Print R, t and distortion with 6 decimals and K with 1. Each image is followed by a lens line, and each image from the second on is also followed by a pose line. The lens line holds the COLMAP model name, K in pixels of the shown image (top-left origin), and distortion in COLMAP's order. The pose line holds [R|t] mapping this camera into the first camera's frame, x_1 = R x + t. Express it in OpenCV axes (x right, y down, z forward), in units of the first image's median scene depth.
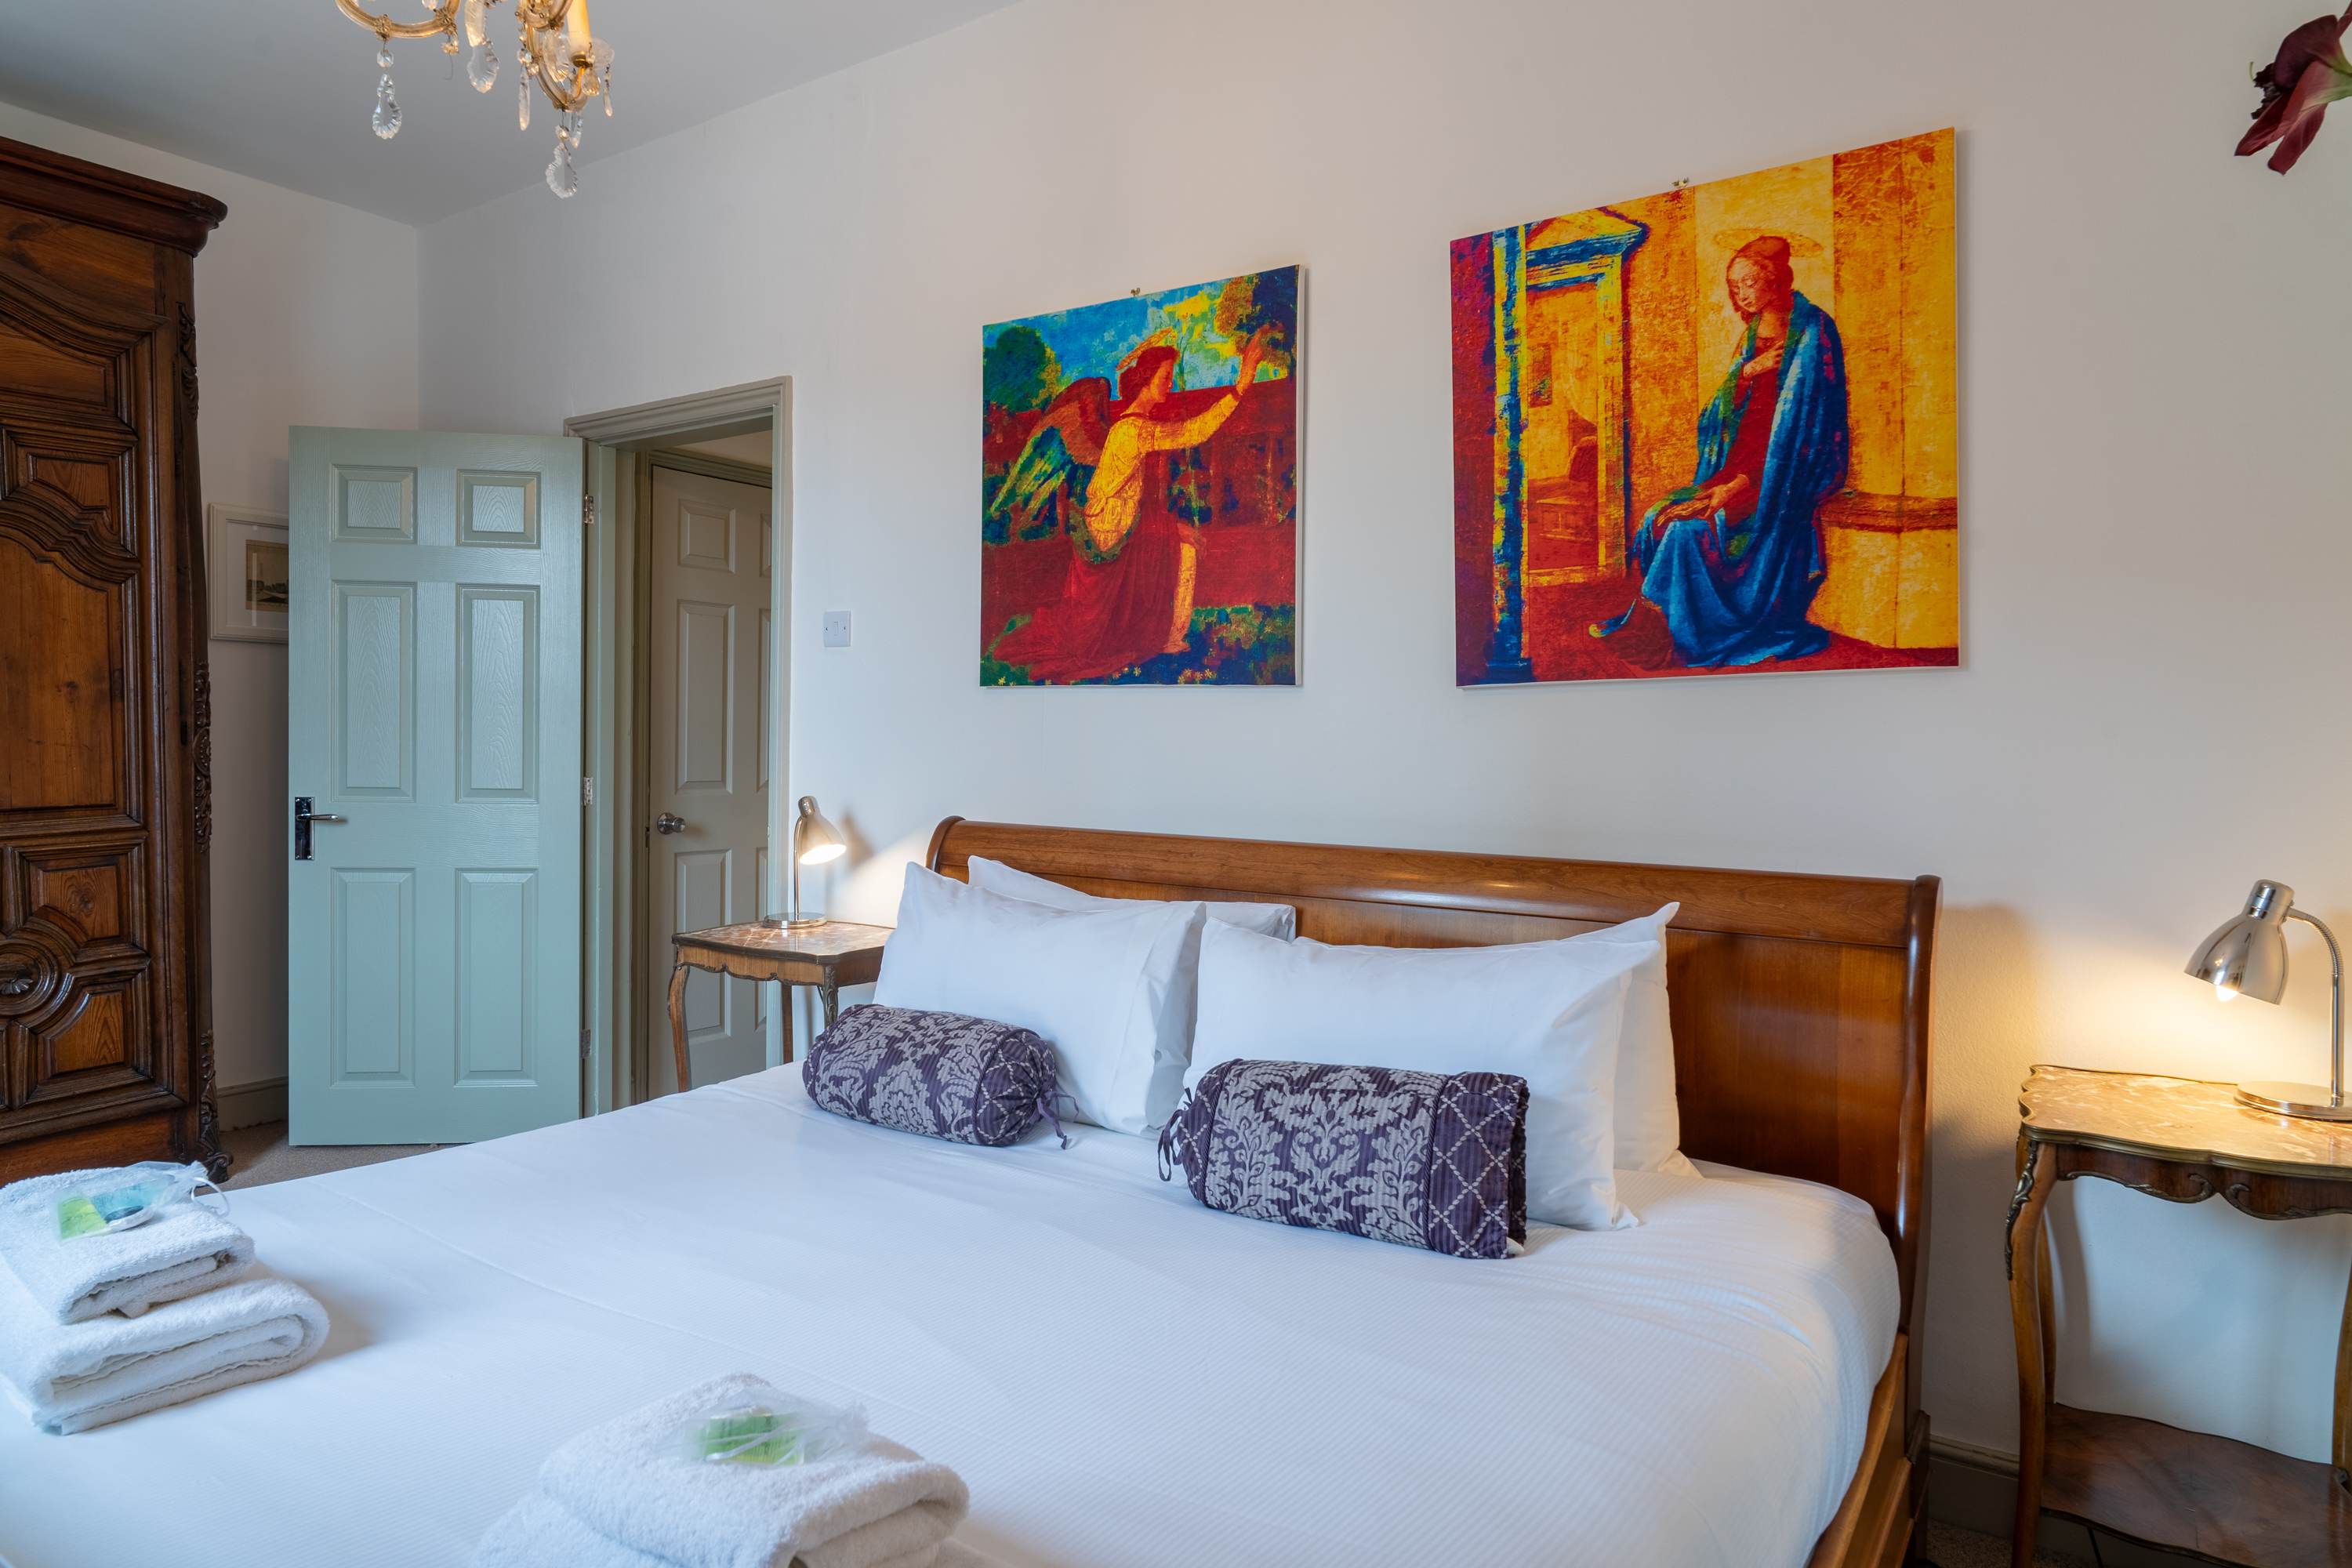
lens RADIAL K [[1444.3, 0, 1154.4], [0, 1444.3, 775.2], [0, 0, 1]] dist [-0.006352, 0.005325]
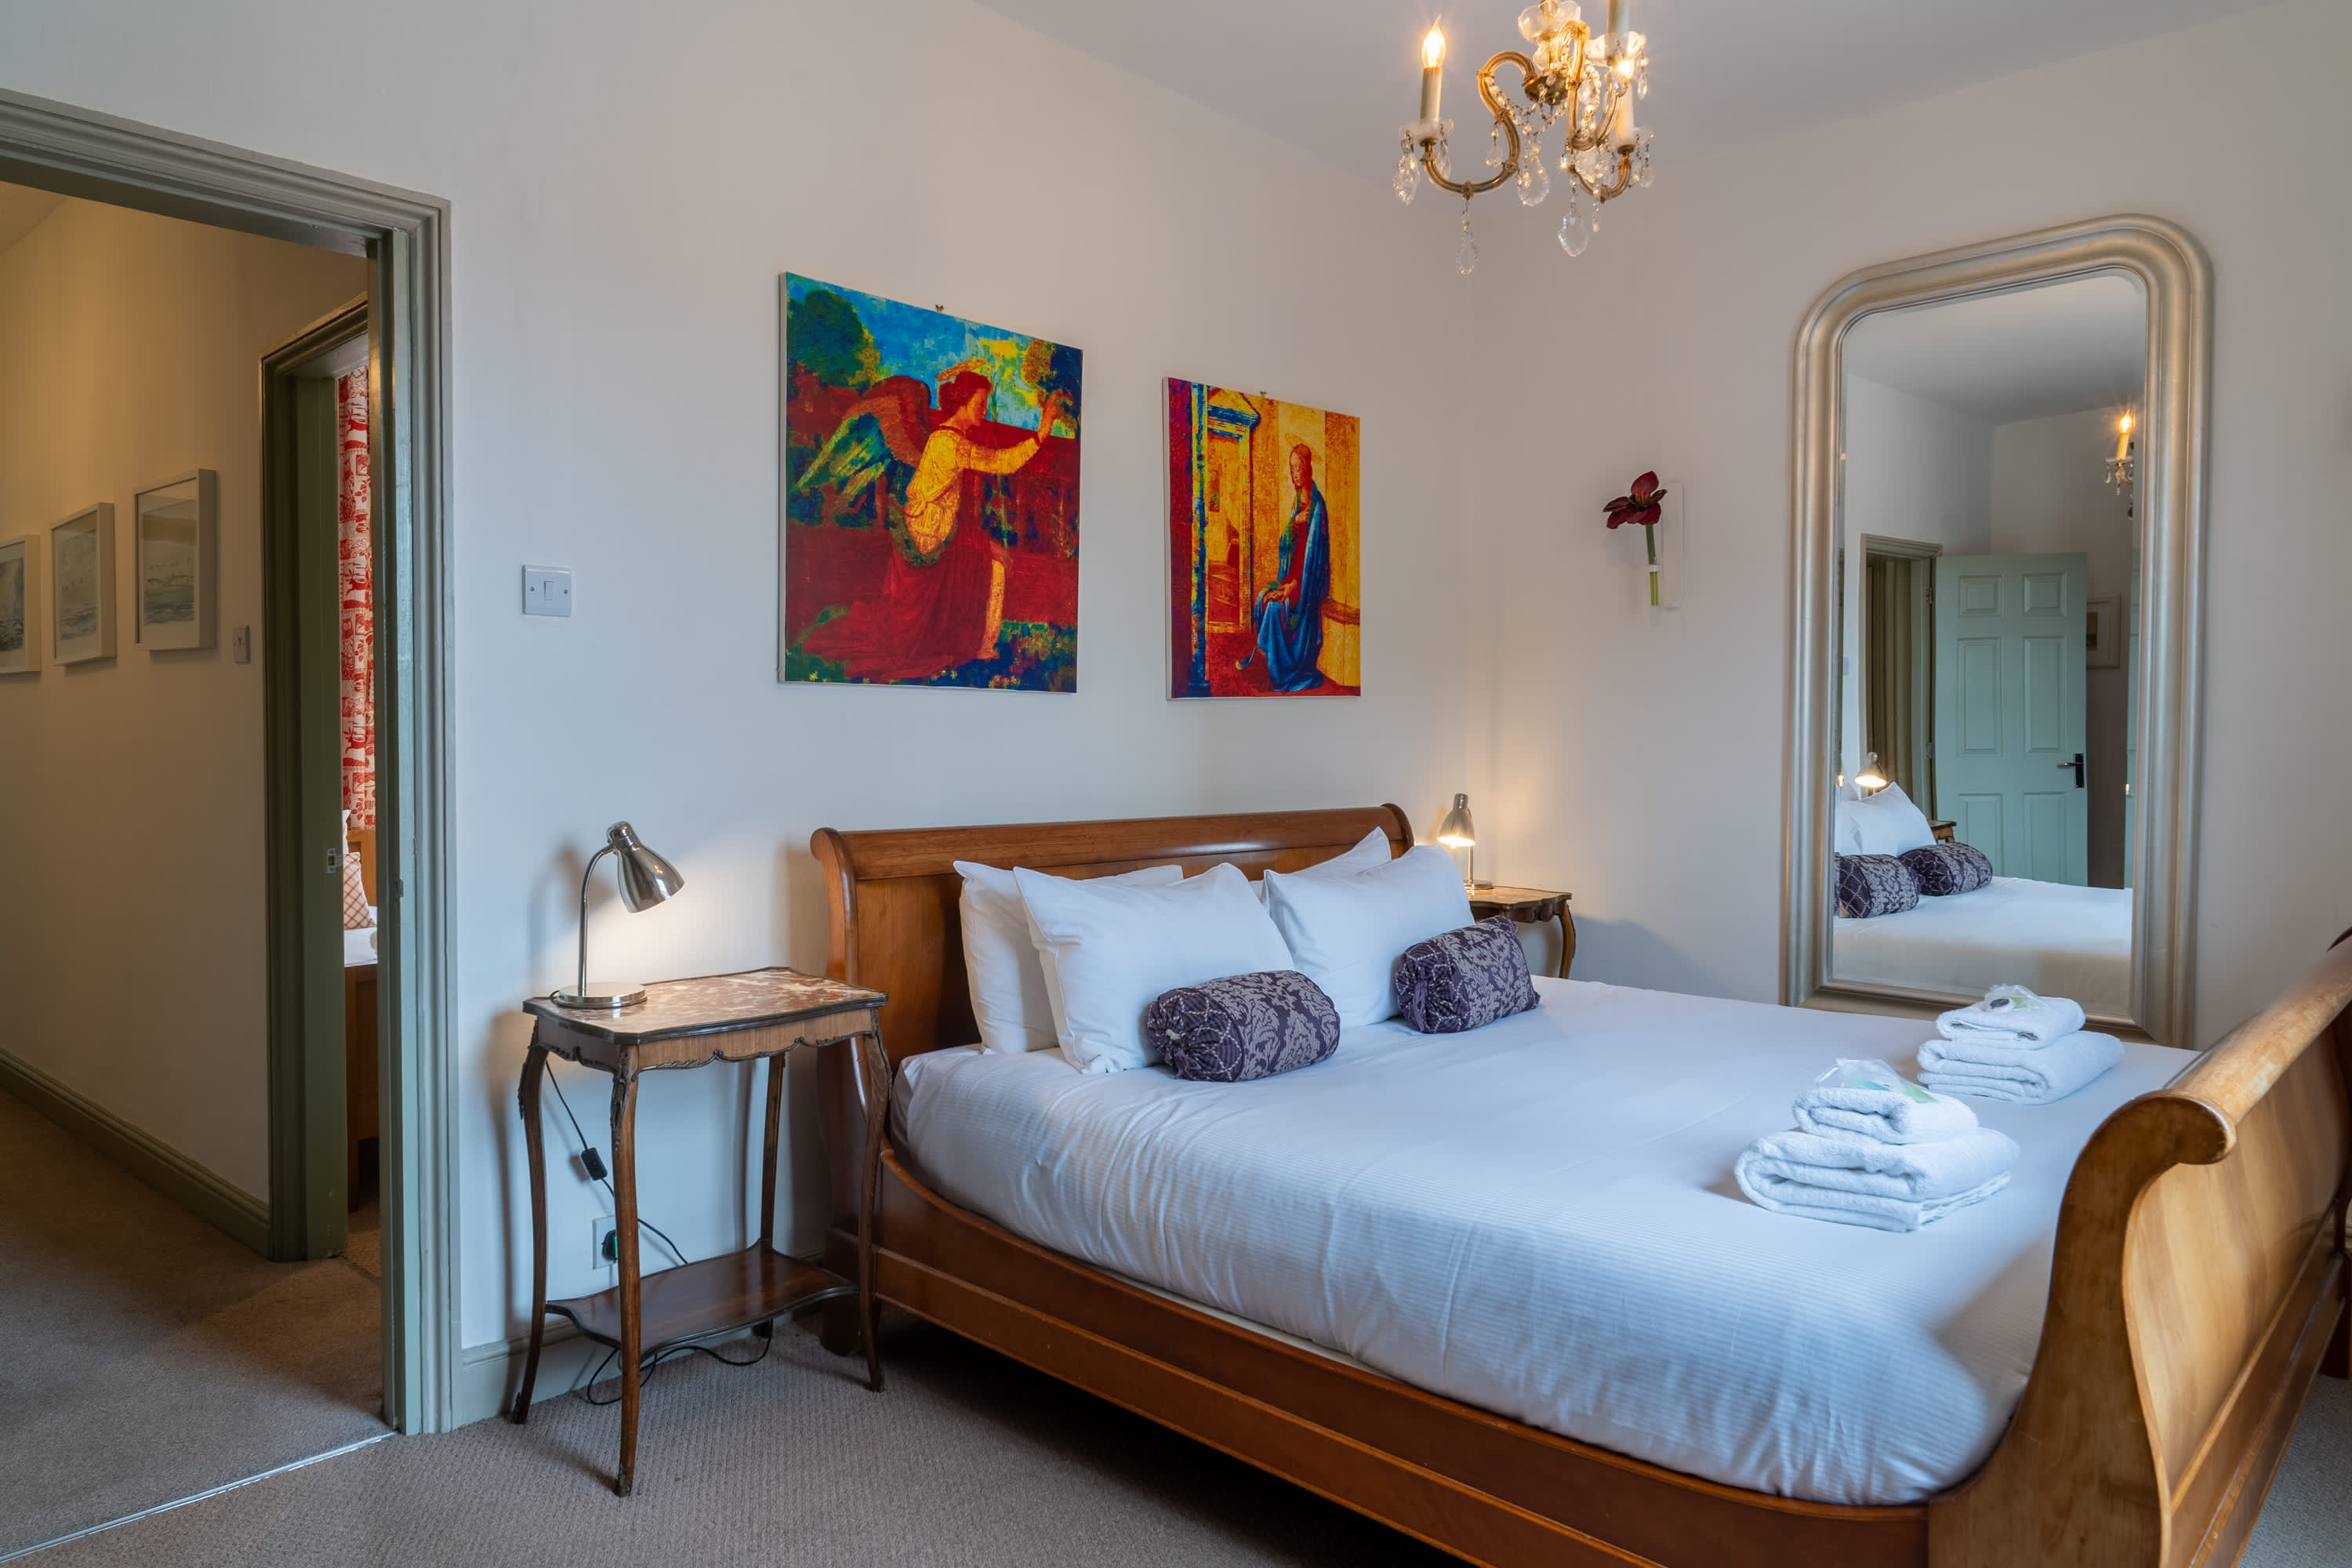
lens RADIAL K [[1444.3, 0, 1154.4], [0, 1444.3, 775.2], [0, 0, 1]] dist [-0.006352, 0.005325]
pose [[0.179817, -0.038894, 0.982931, -1.070581], [0.024342, 0.999088, 0.035080, -0.033443], [-0.983399, 0.017618, 0.180600, 0.700451]]
